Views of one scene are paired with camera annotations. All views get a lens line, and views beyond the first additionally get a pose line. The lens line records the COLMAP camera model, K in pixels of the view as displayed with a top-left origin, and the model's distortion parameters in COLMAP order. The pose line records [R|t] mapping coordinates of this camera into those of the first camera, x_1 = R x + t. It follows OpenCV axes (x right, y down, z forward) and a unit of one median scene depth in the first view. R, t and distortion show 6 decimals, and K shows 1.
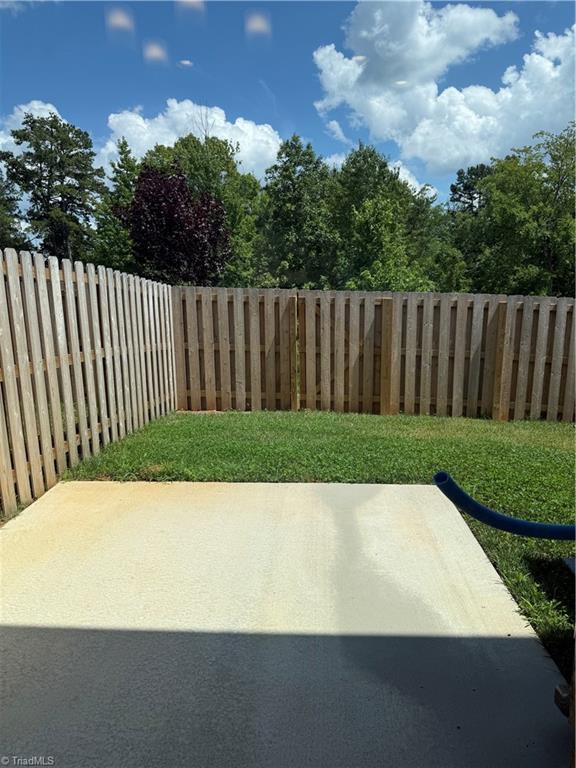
lens RADIAL K [[536.6, 0, 288.0], [0, 536.6, 384.0], [0, 0, 1]] dist [0.123023, -0.122358]
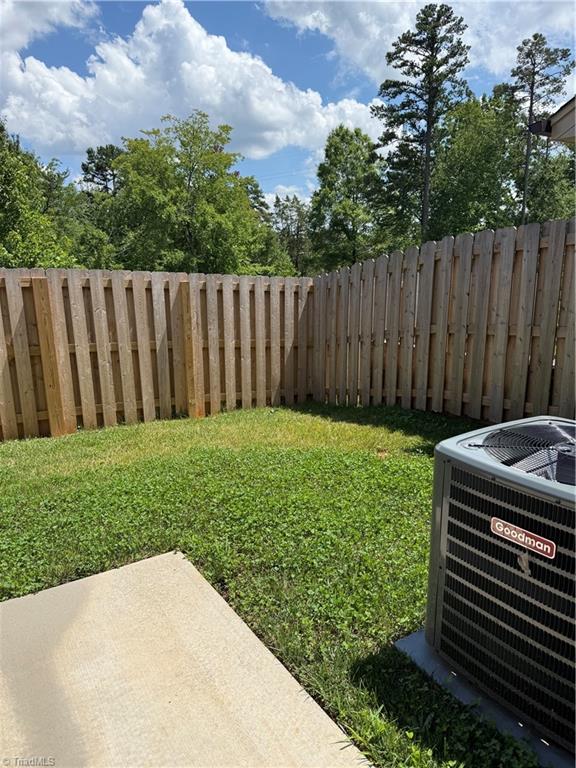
lens RADIAL K [[555.9, 0, 288.0], [0, 555.9, 384.0], [0, 0, 1]] dist [0.130500, -0.236326]
pose [[0.821831, -0.127666, 0.555243, 0.017001], [0.116386, 0.991639, 0.055739, -0.019171], [-0.557717, 0.018814, 0.829818, 0.173786]]
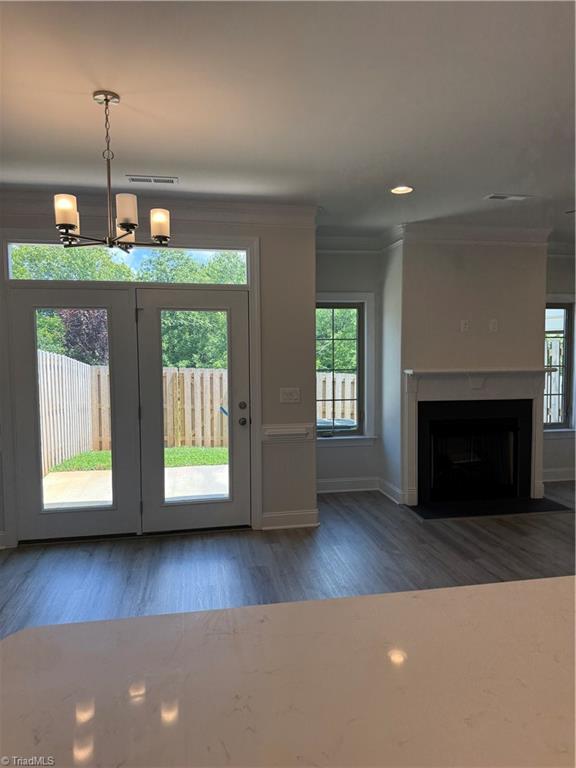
lens RADIAL K [[536.6, 0, 288.0], [0, 536.6, 384.0], [0, 0, 1]] dist [0.123023, -0.122358]
pose [[0.972782, -0.005450, 0.231656, -0.035000], [0.037806, 0.990061, -0.135465, 0.089526], [-0.228615, 0.140536, 0.963320, -0.539936]]
